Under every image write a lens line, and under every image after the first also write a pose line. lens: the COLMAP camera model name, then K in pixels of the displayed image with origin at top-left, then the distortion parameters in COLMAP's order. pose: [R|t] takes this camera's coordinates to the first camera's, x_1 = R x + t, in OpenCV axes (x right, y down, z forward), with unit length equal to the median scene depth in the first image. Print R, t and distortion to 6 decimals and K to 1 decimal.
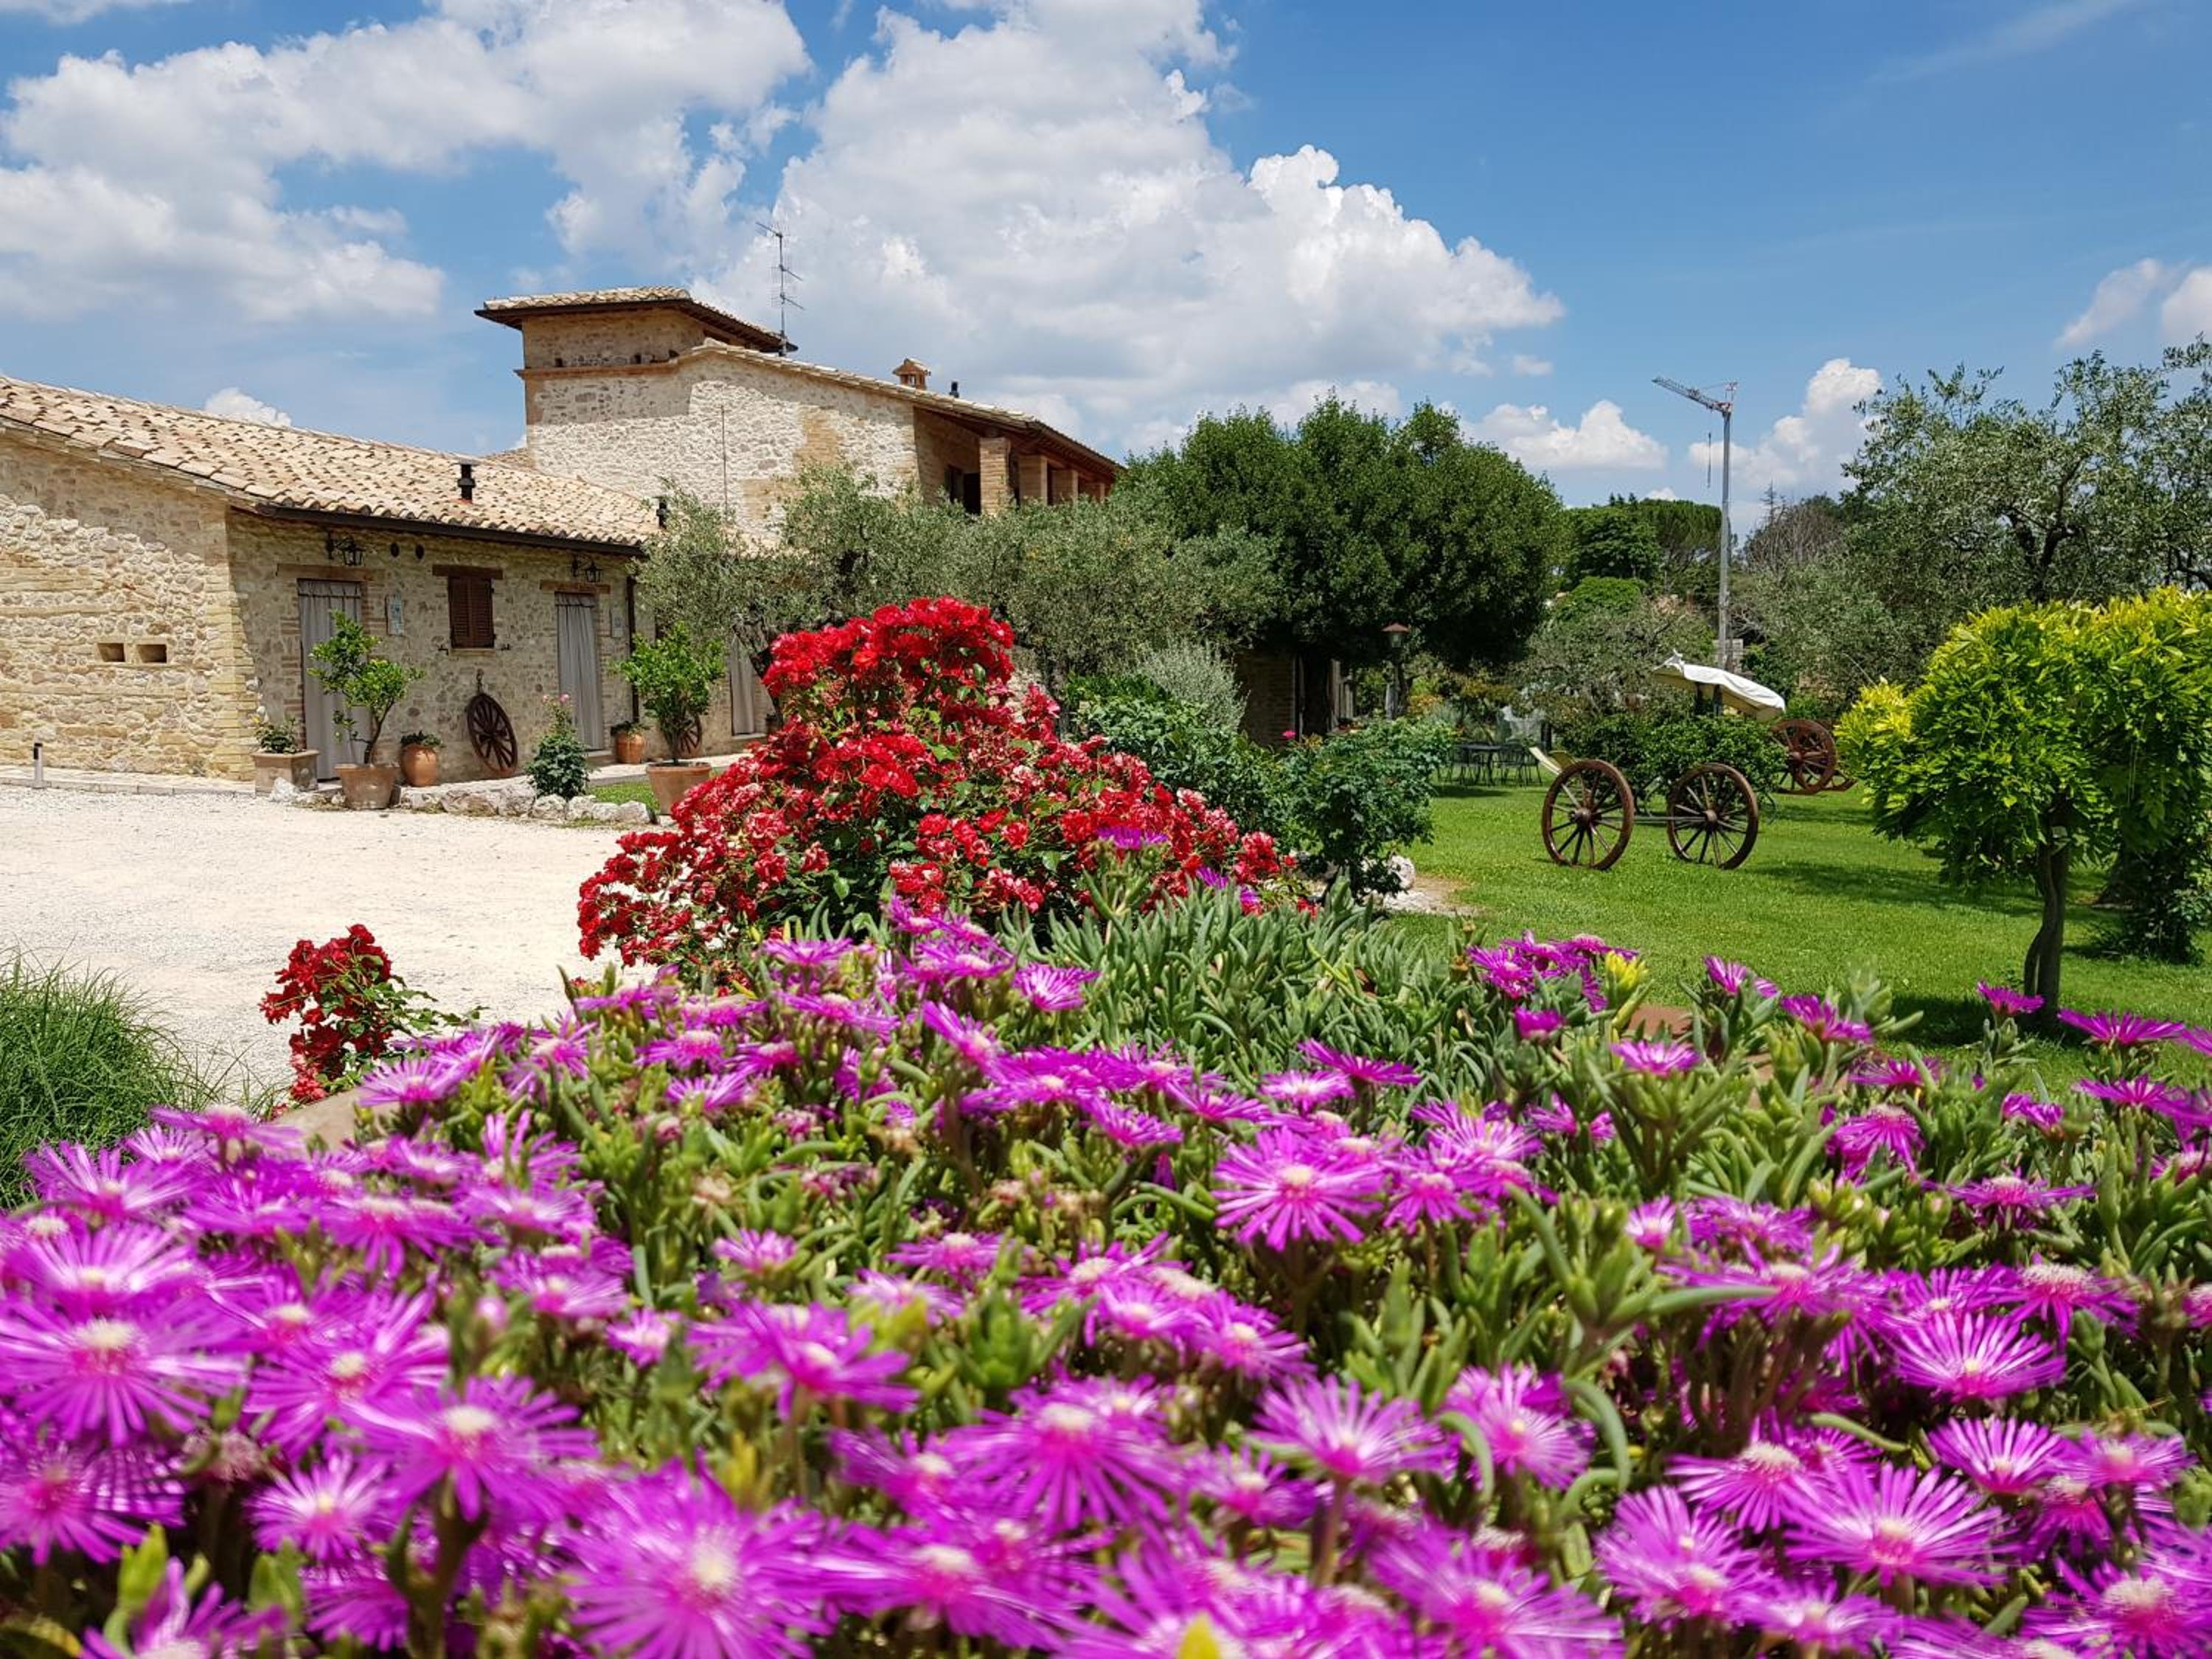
lens RADIAL K [[1869.5, 0, 1106.0], [0, 1869.5, 829.5], [0, 0, 1]] dist [0.096555, -0.187916]
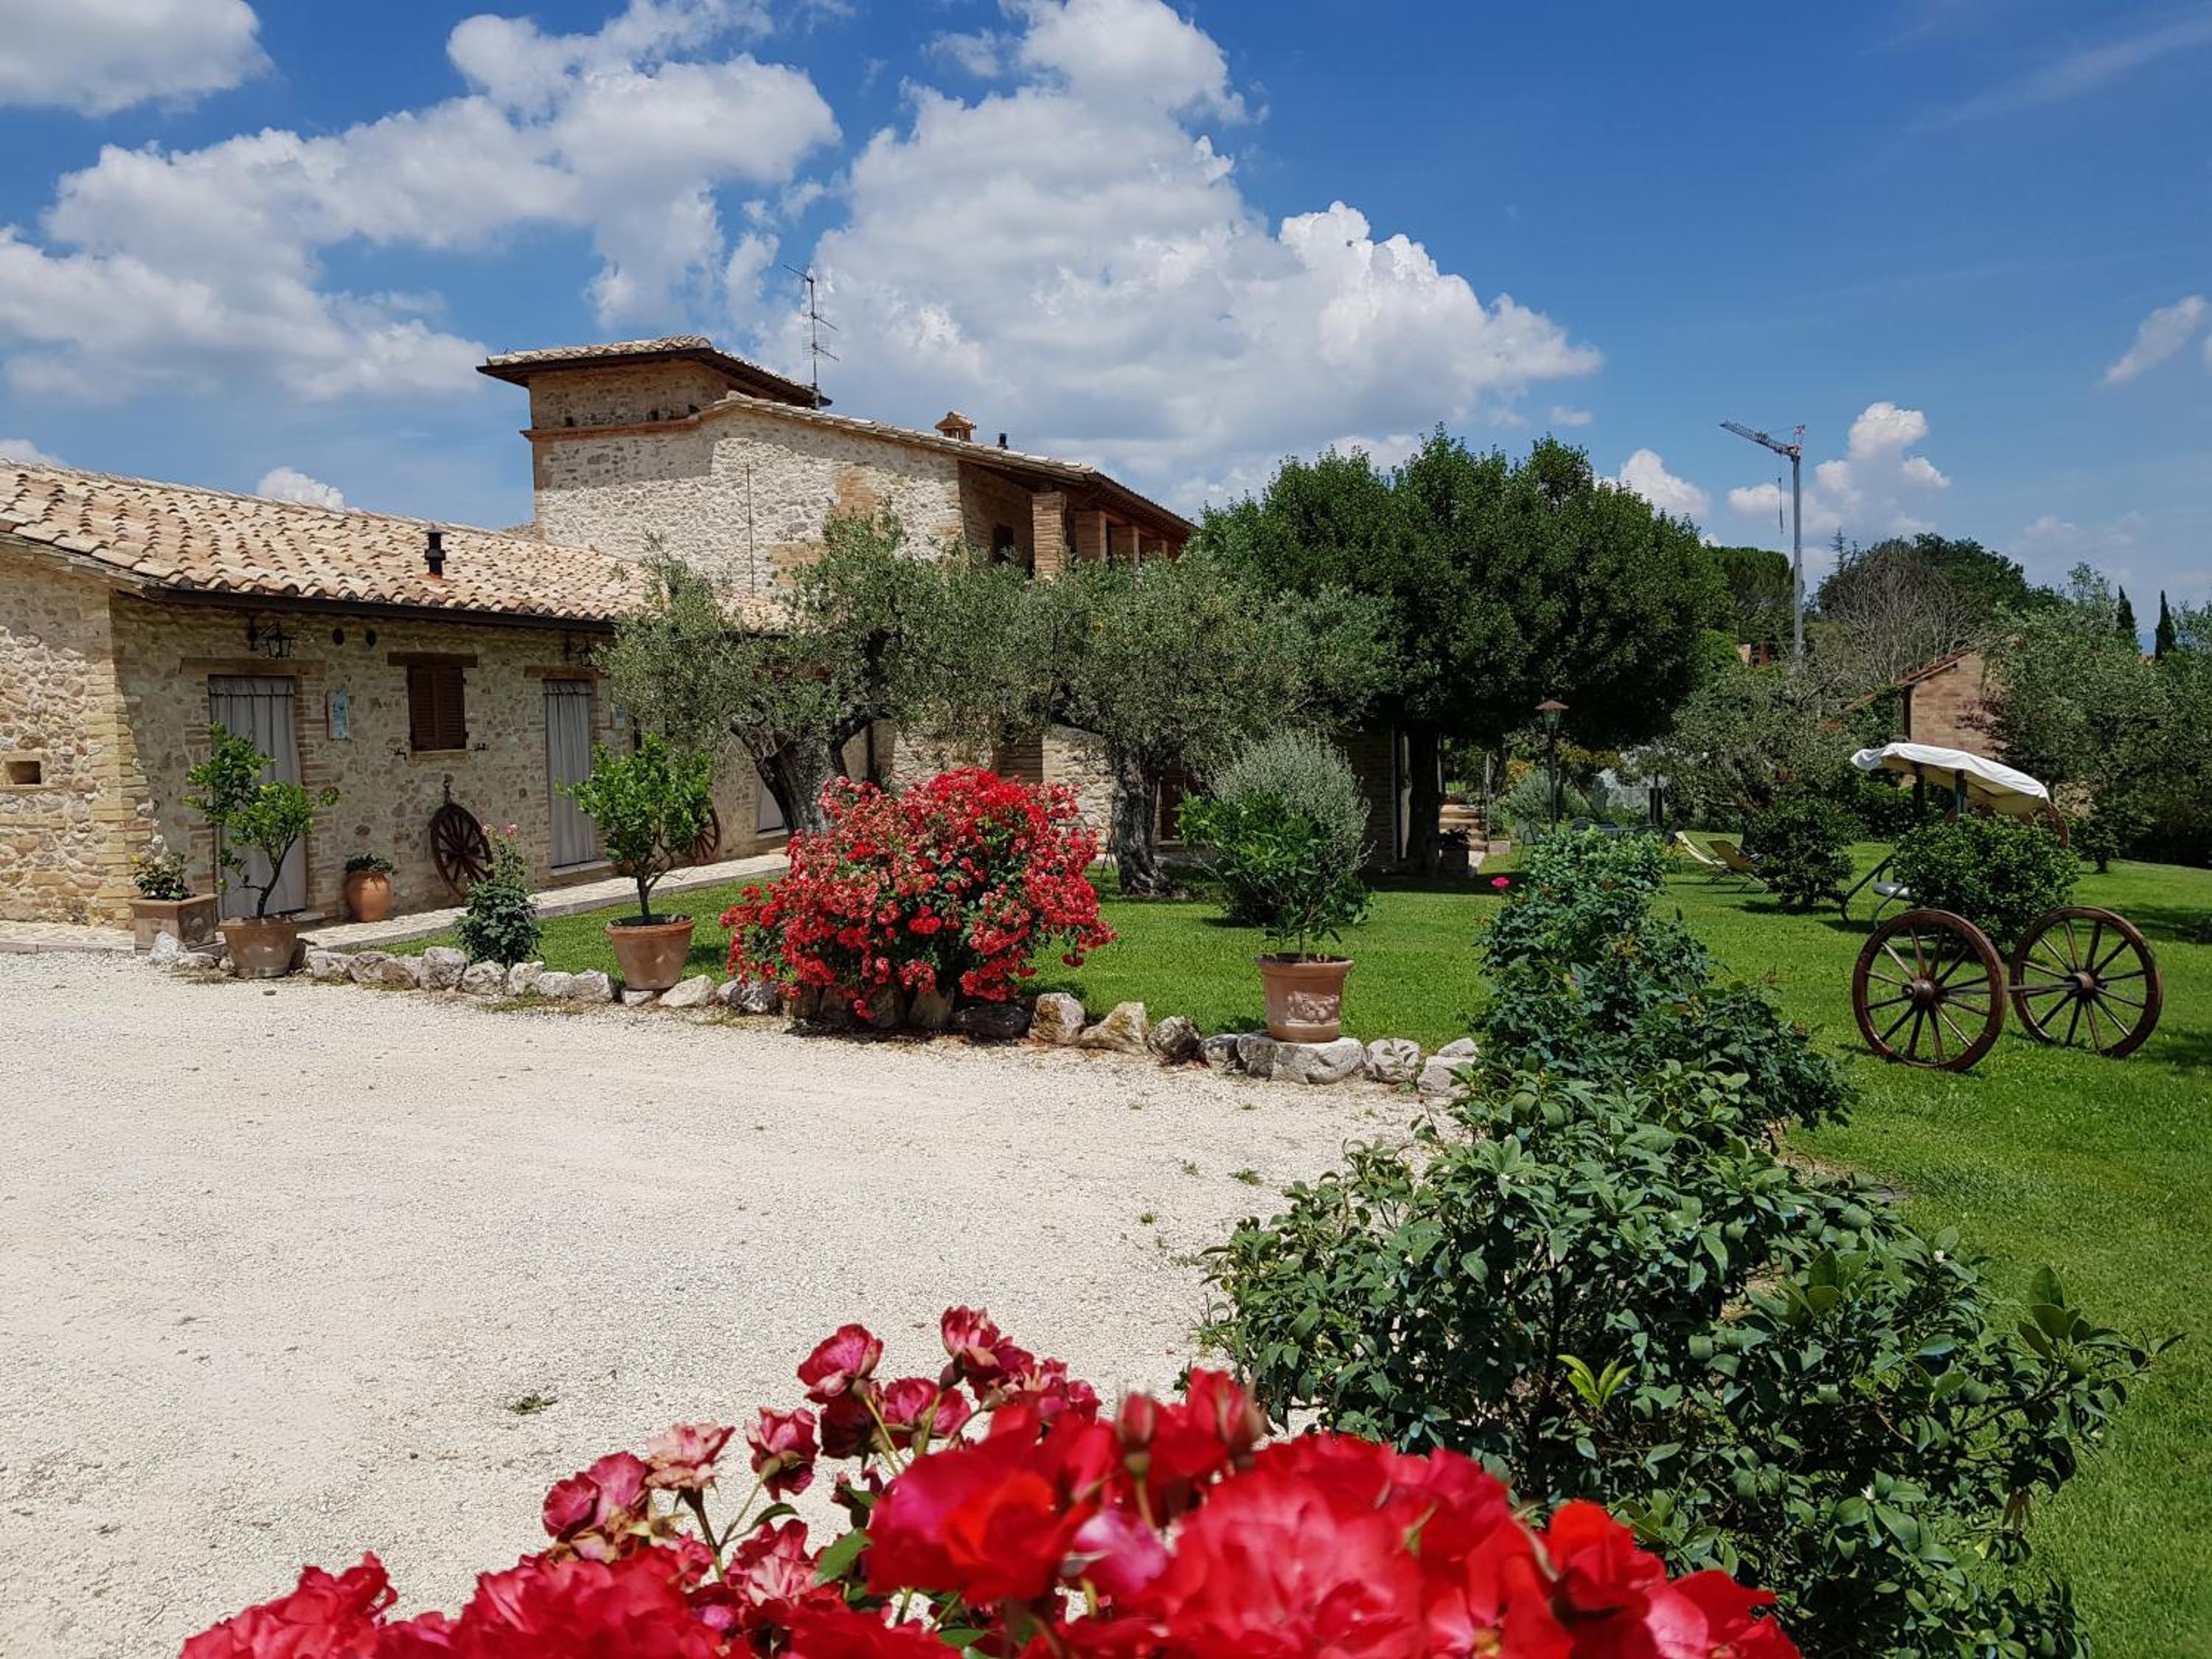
lens RADIAL K [[1746.2, 0, 1064.0], [0, 1746.2, 795.8], [0, 0, 1]] dist [0.095975, -0.182094]
pose [[0.998961, -0.015378, -0.042909, -0.024087], [0.013618, 0.999066, -0.041014, -0.038938], [0.043500, 0.040387, 0.998237, 0.225174]]
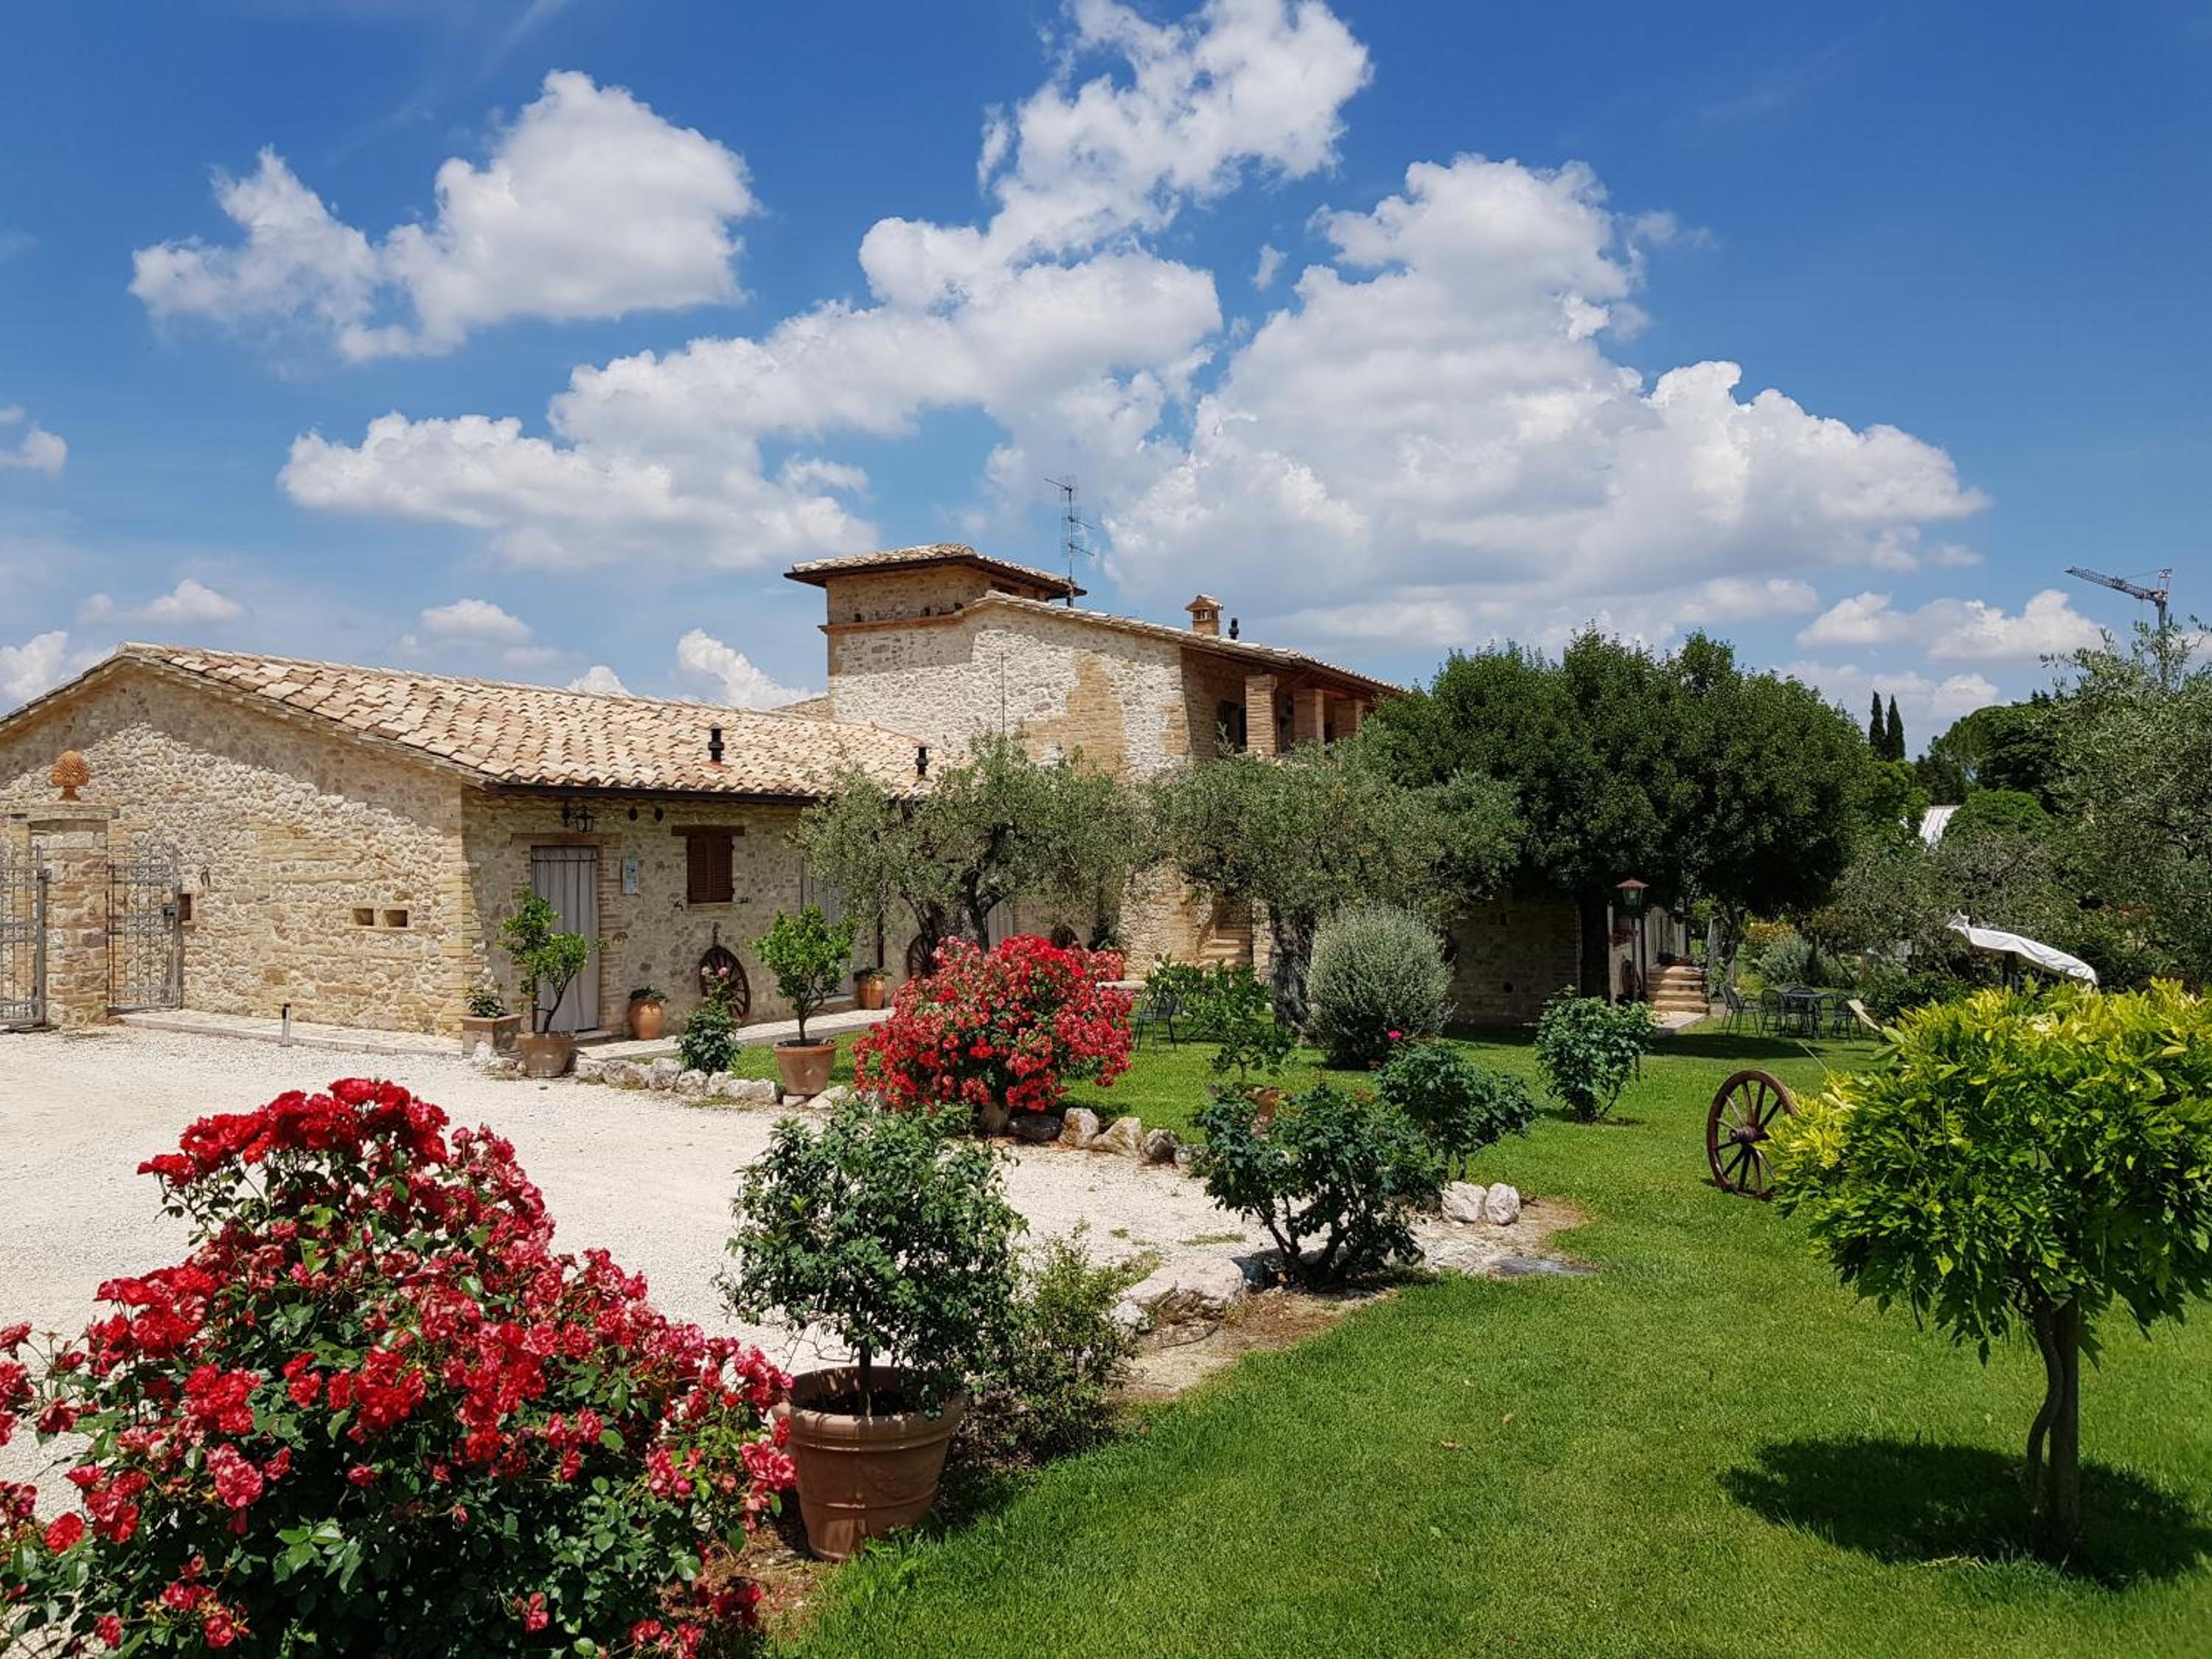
lens RADIAL K [[1842.4, 0, 1098.6], [0, 1842.4, 791.1], [0, 0, 1]] dist [0.138090, -0.350875]
pose [[0.971213, -0.010668, -0.237975, 0.115953], [-0.017831, 0.992939, -0.117282, -0.040098], [0.237545, 0.118149, 0.964164, 0.052846]]
